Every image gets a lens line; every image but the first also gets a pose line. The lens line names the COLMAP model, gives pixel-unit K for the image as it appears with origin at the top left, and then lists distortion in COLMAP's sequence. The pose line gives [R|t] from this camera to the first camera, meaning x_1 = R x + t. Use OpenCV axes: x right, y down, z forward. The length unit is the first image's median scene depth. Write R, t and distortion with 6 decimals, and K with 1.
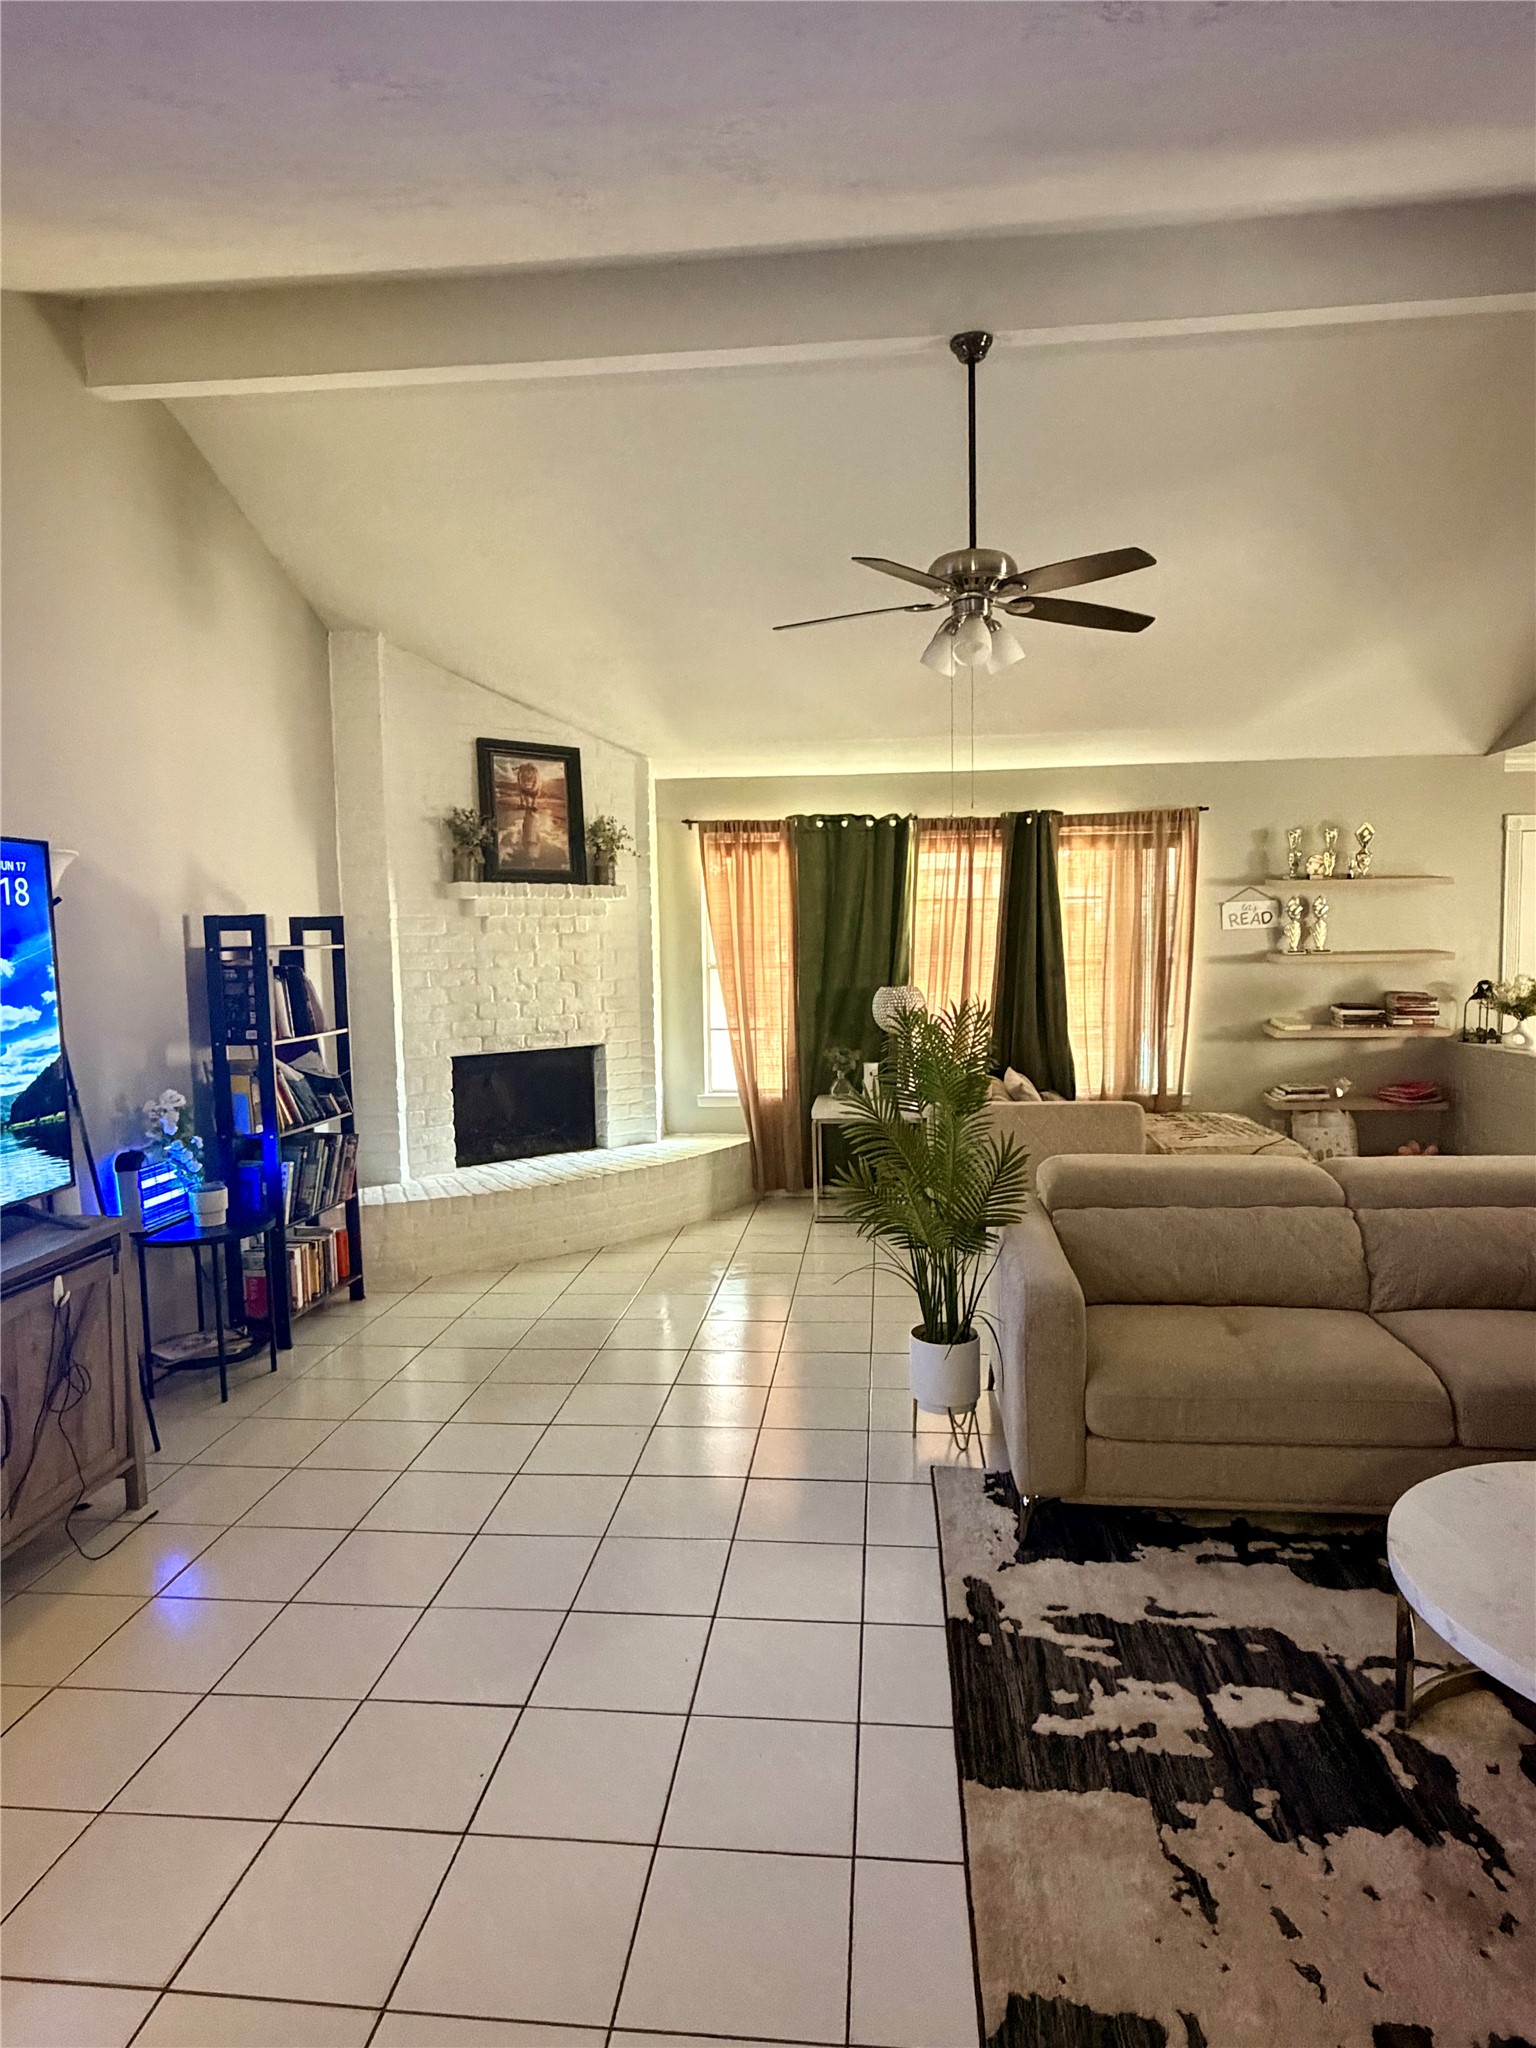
lens RADIAL K [[1176.0, 0, 768.0], [0, 1176.0, 1024.0], [0, 0, 1]] dist [0.001116, 0.000447]
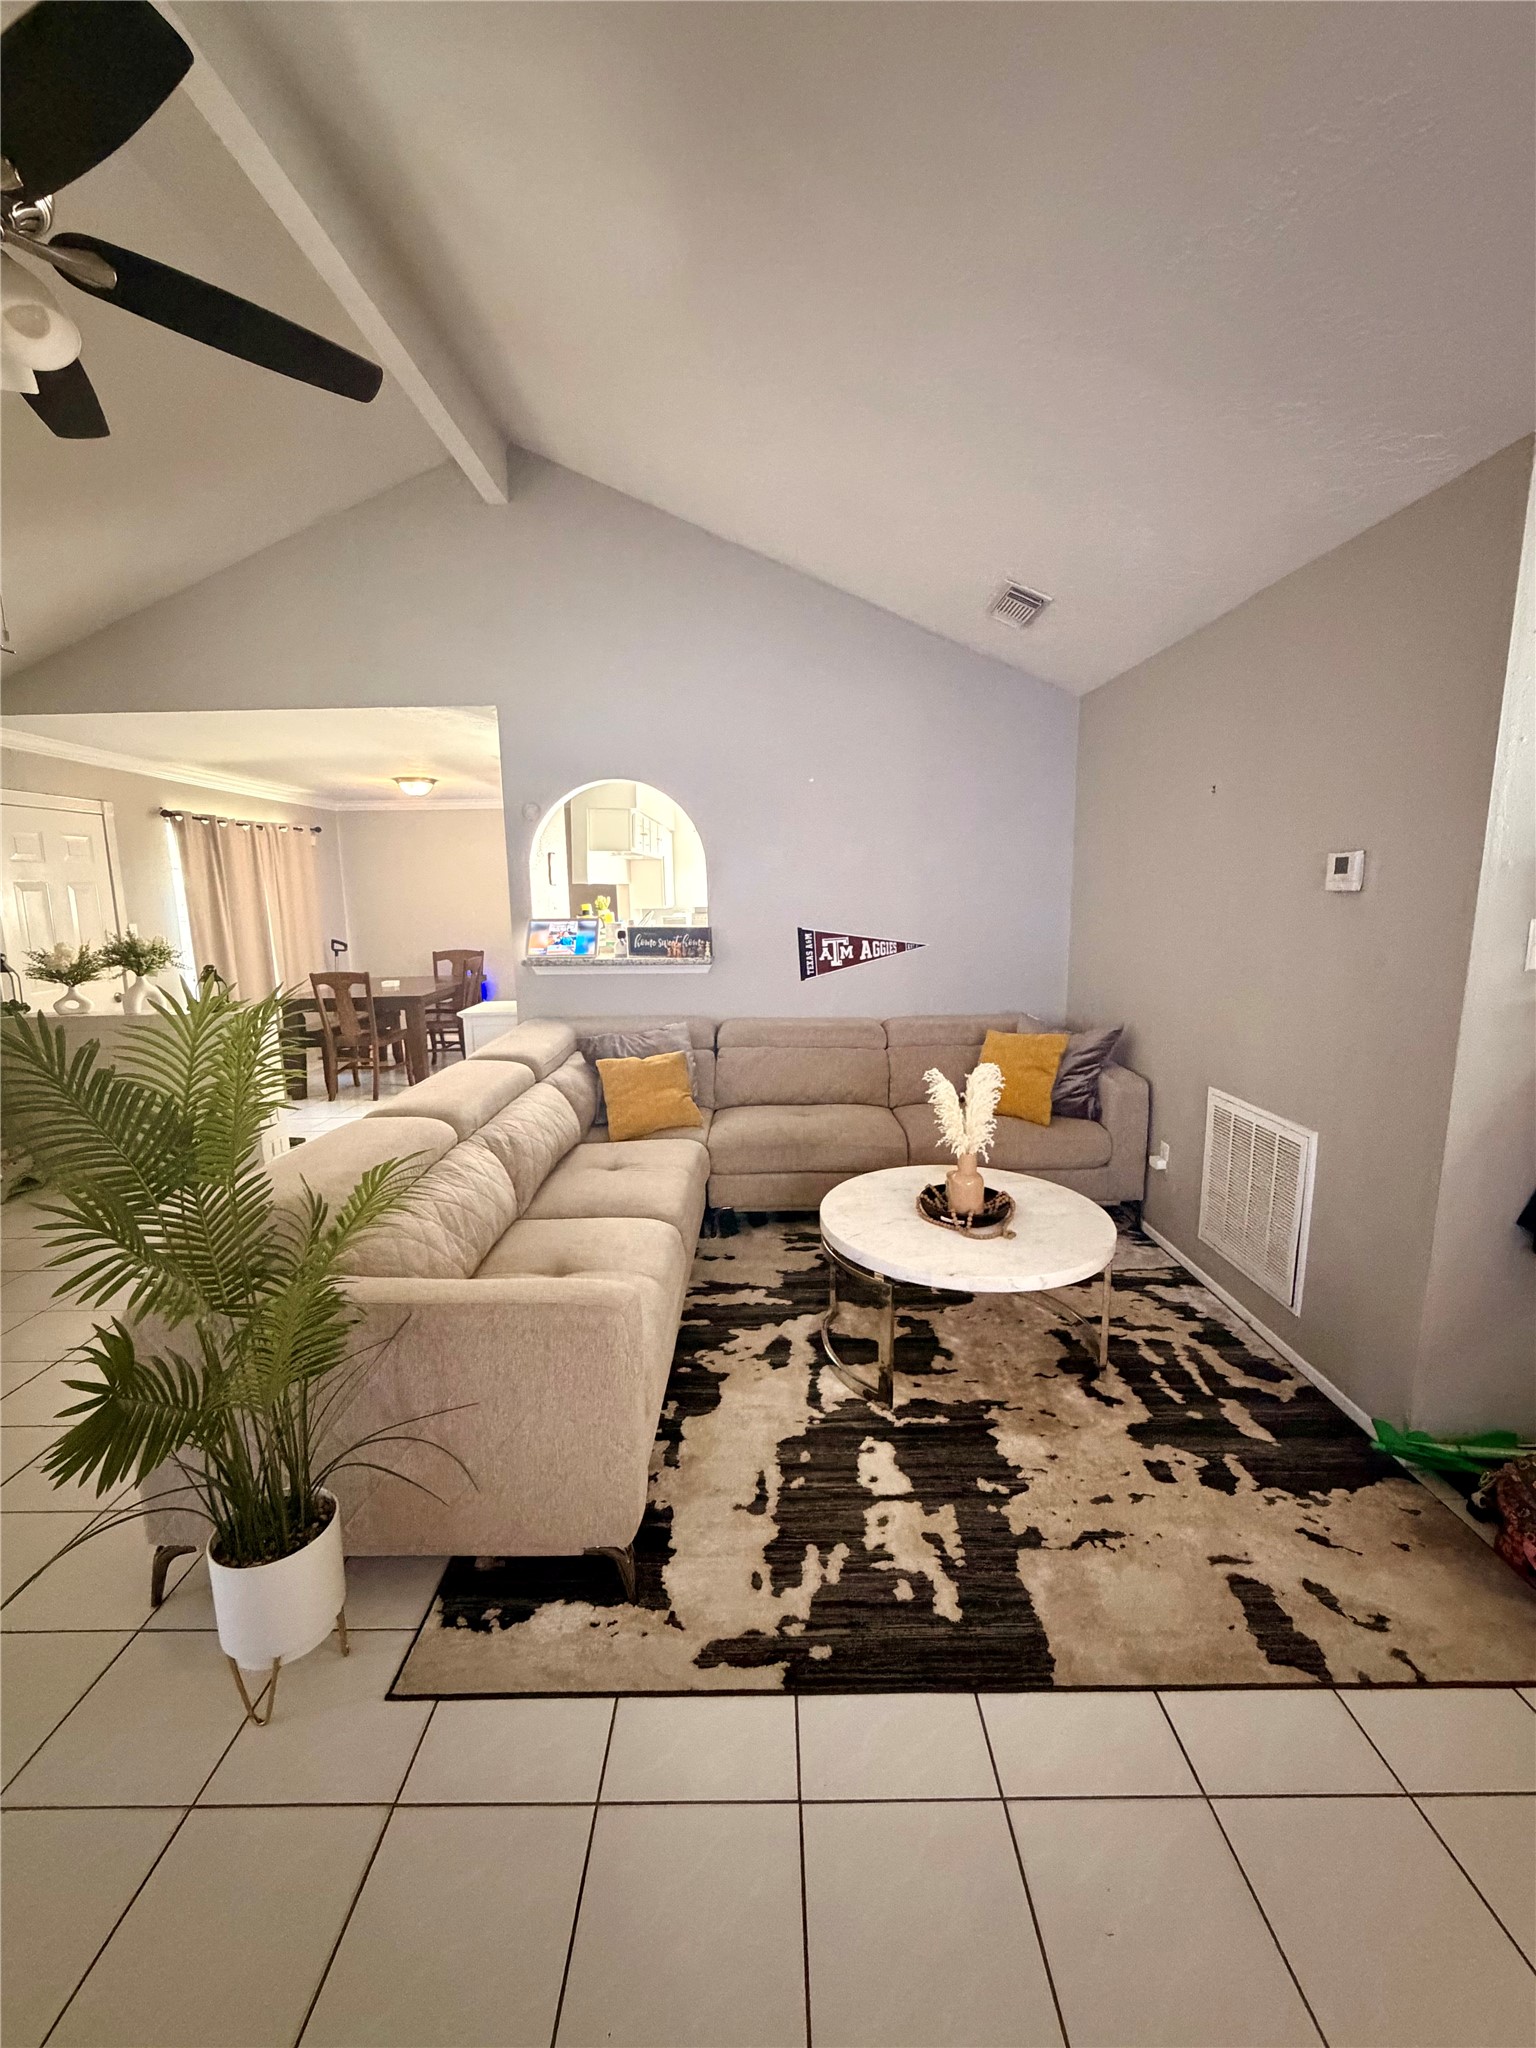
lens RADIAL K [[824.8, 0, 768.0], [0, 824.8, 1024.0], [0, 0, 1]] dist [-0.000915, -0.000158]
pose [[-0.095848, -0.144356, 0.984873, -0.321478], [0.092003, 0.983908, 0.153168, -0.052978], [-0.991135, 0.105293, -0.081025, 0.894908]]
